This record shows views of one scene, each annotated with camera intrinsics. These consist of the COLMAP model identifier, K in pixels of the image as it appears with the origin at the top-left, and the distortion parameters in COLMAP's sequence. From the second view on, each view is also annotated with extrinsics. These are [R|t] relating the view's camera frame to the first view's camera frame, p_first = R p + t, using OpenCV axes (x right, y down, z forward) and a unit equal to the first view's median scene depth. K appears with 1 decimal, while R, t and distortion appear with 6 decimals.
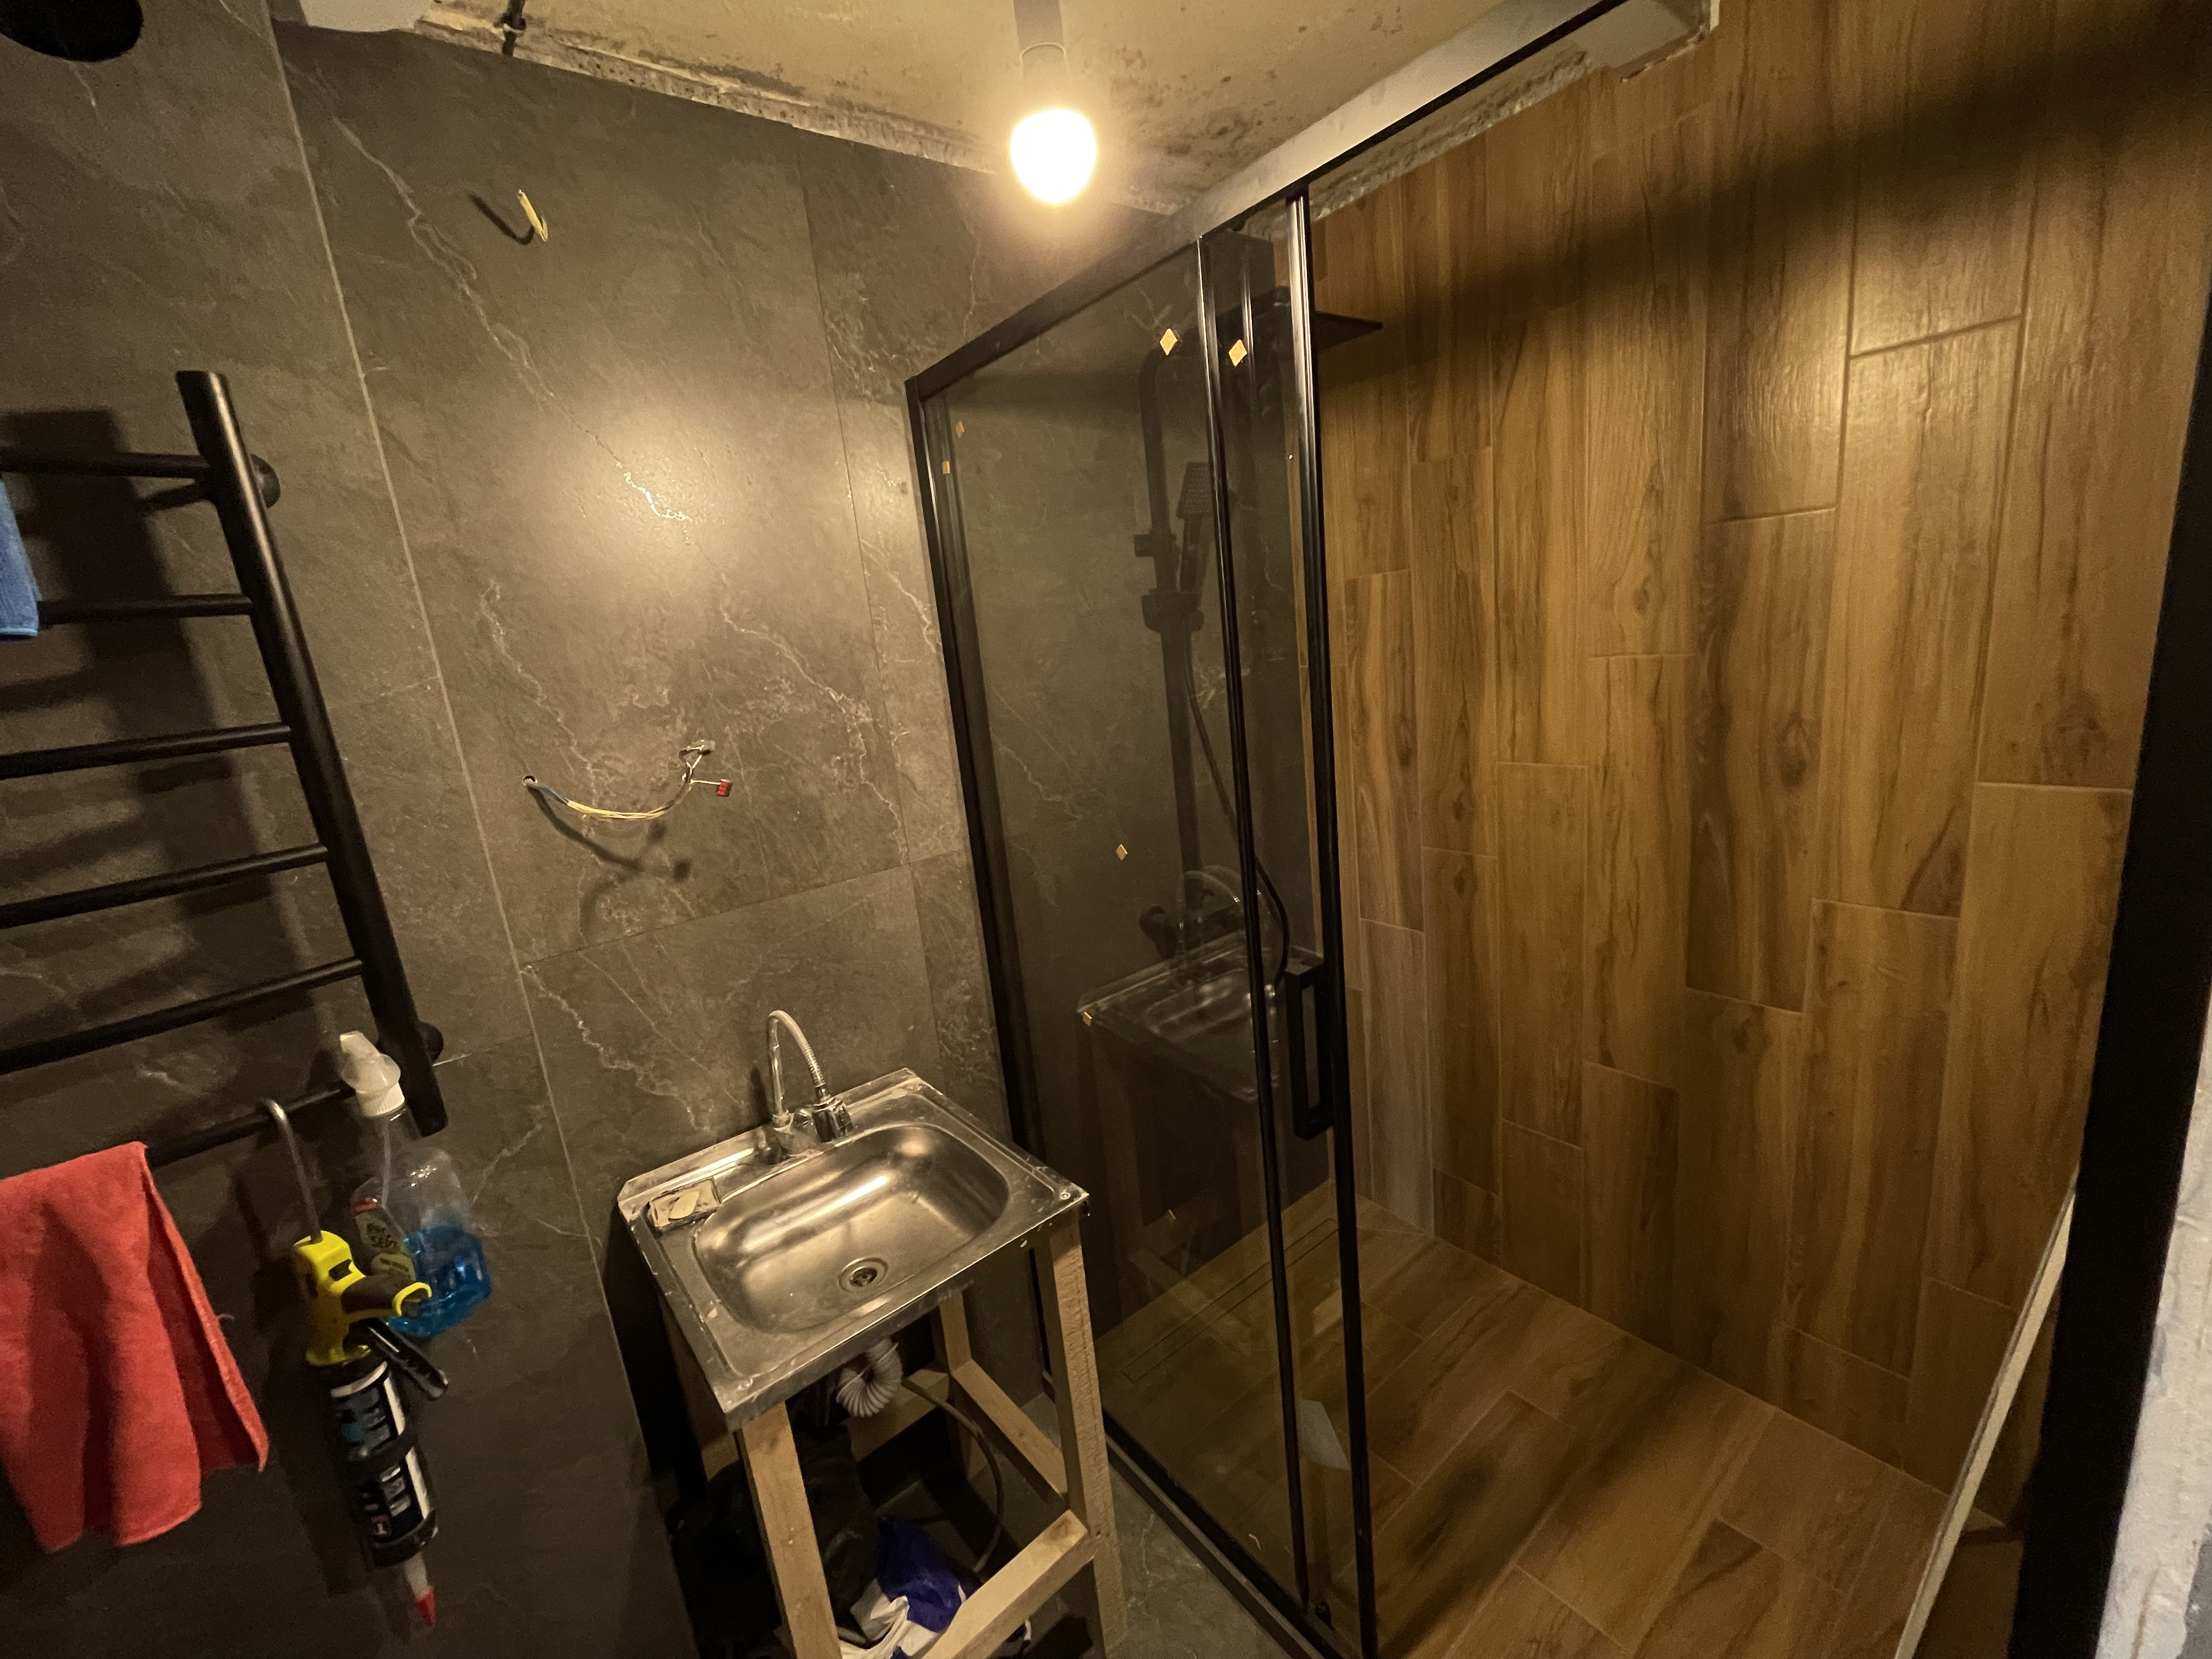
lens RADIAL K [[895.8, 0, 1101.2], [0, 895.8, 825.2], [0, 0, 1]] dist [-0.003727, 0.000417]
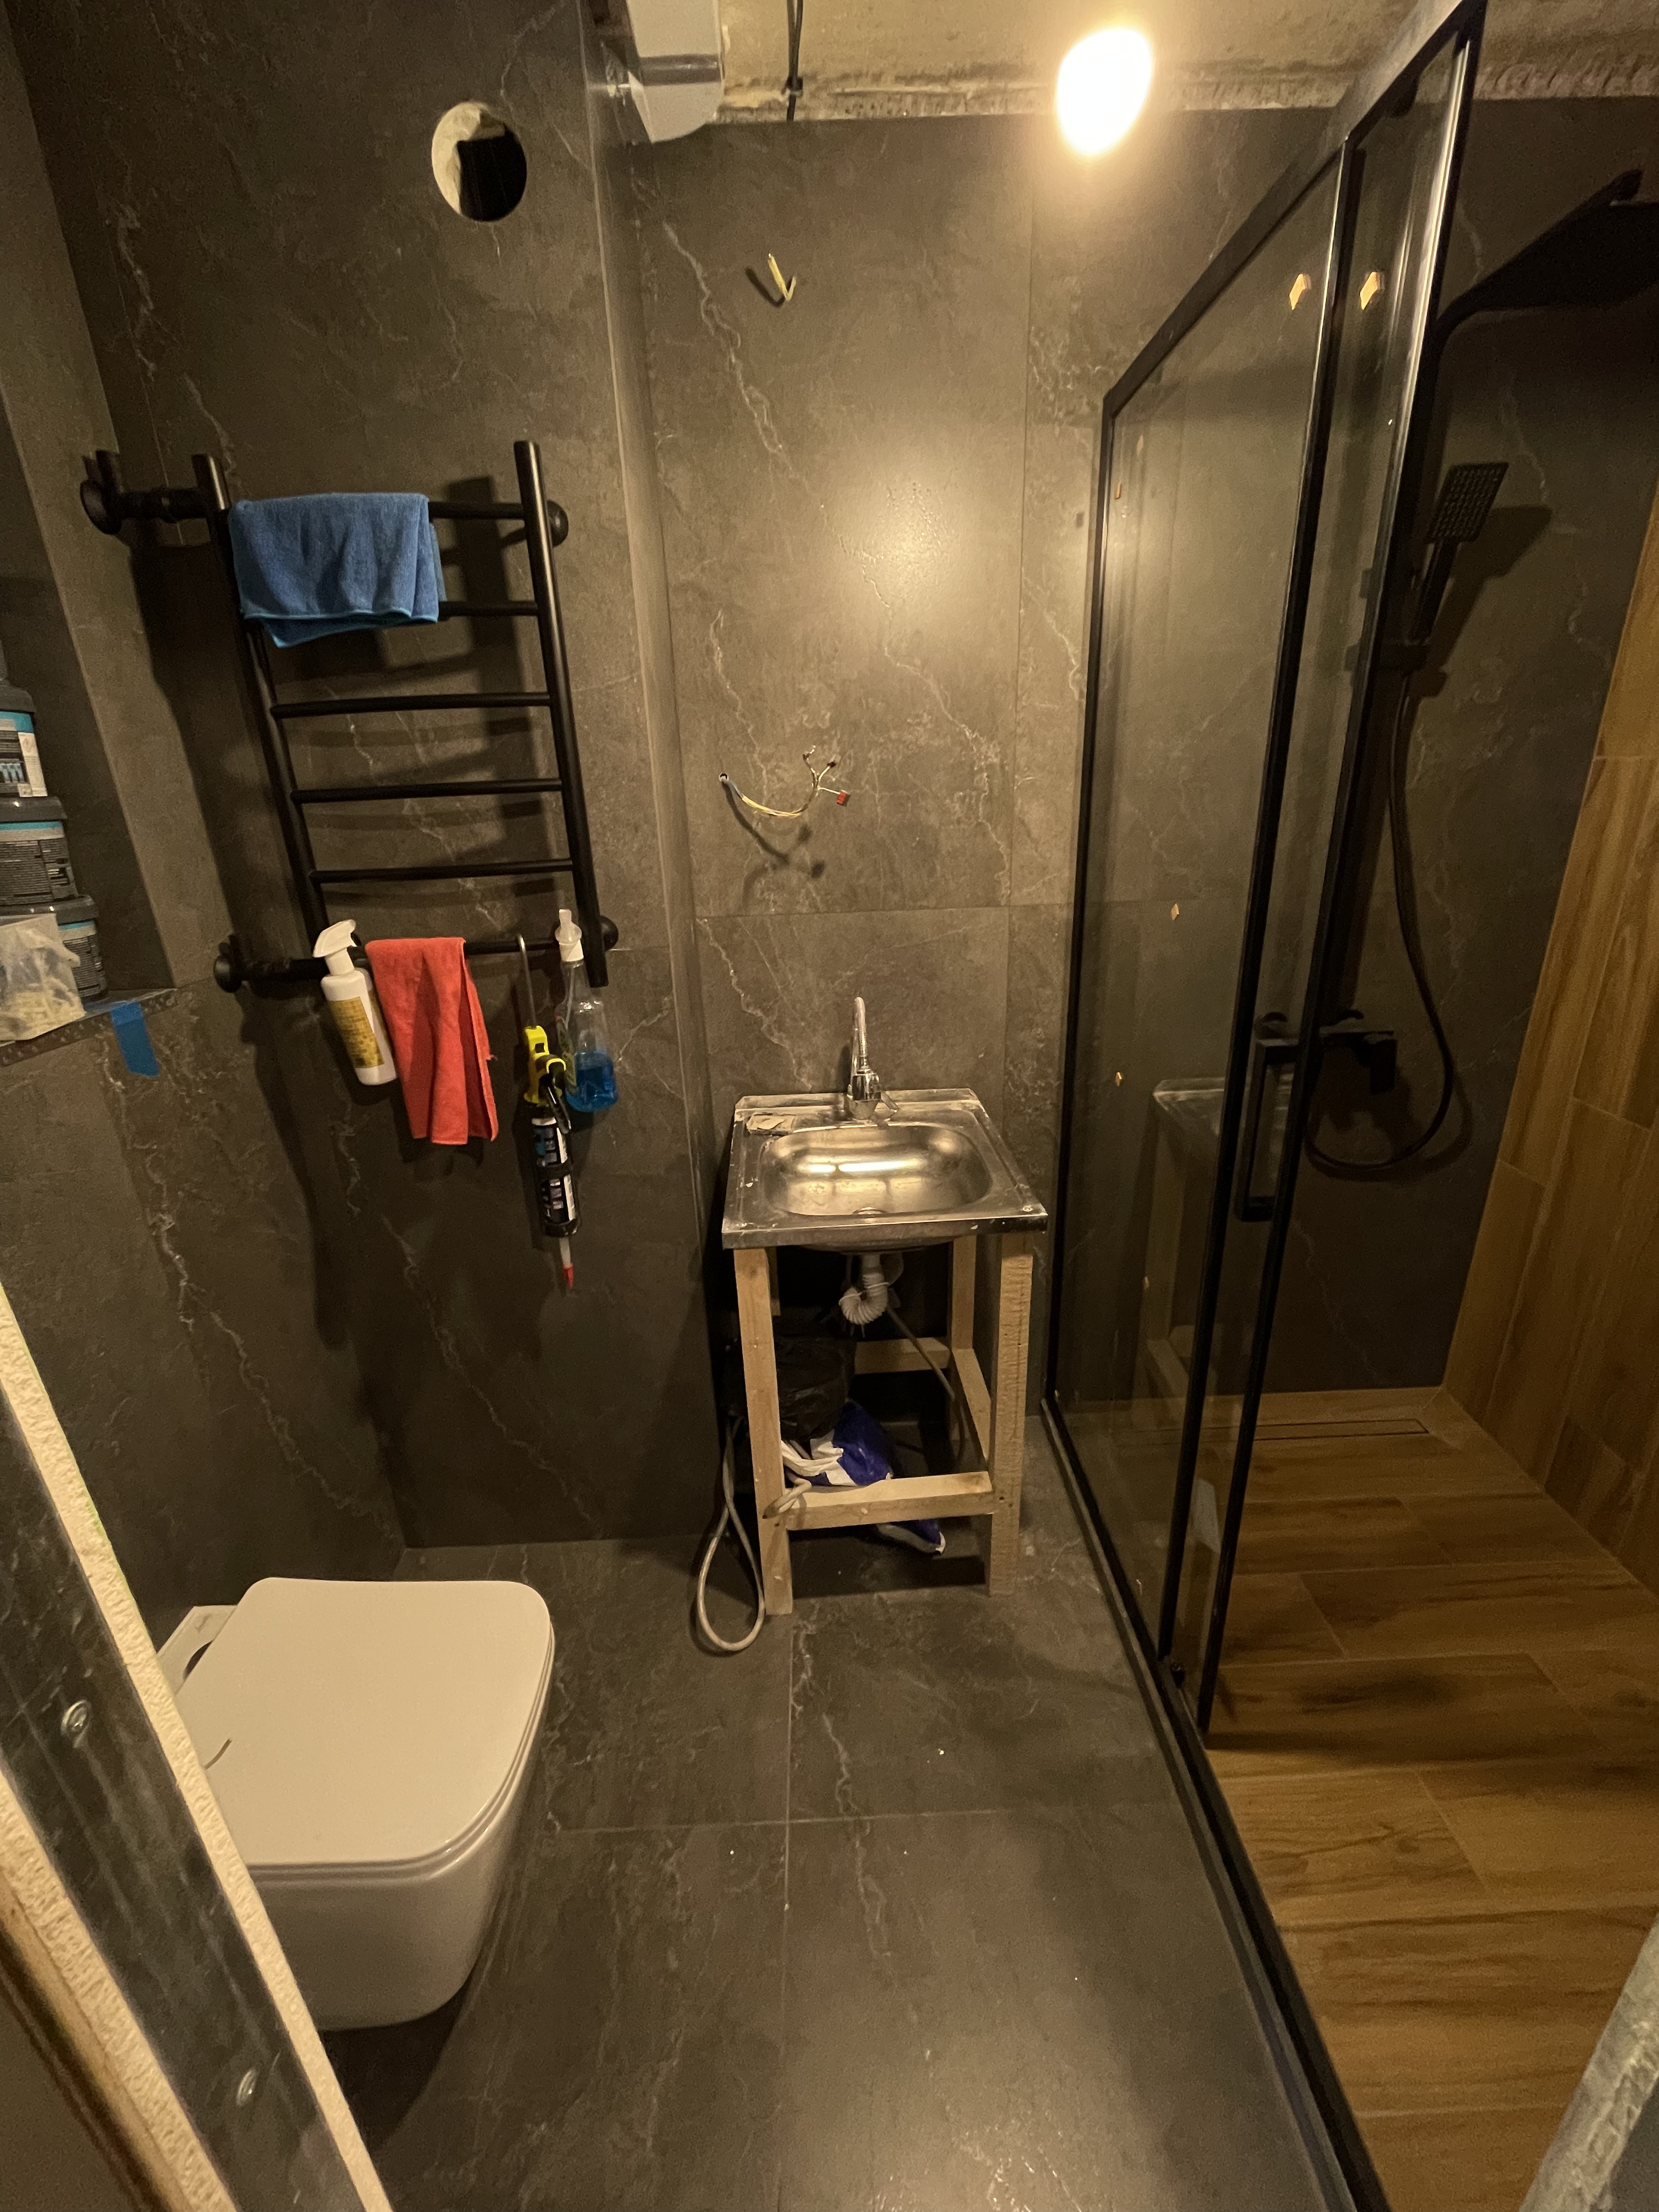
lens RADIAL K [[895.8, 0, 829.5], [0, 895.8, 1111.5], [0, 0, 1]] dist [-0.003727, 0.000417]
pose [[0.800768, 0.280815, -0.529068, 0.316887], [-0.178474, 0.955031, 0.236776, 0.078276], [0.571767, -0.095178, 0.814877, -0.037818]]
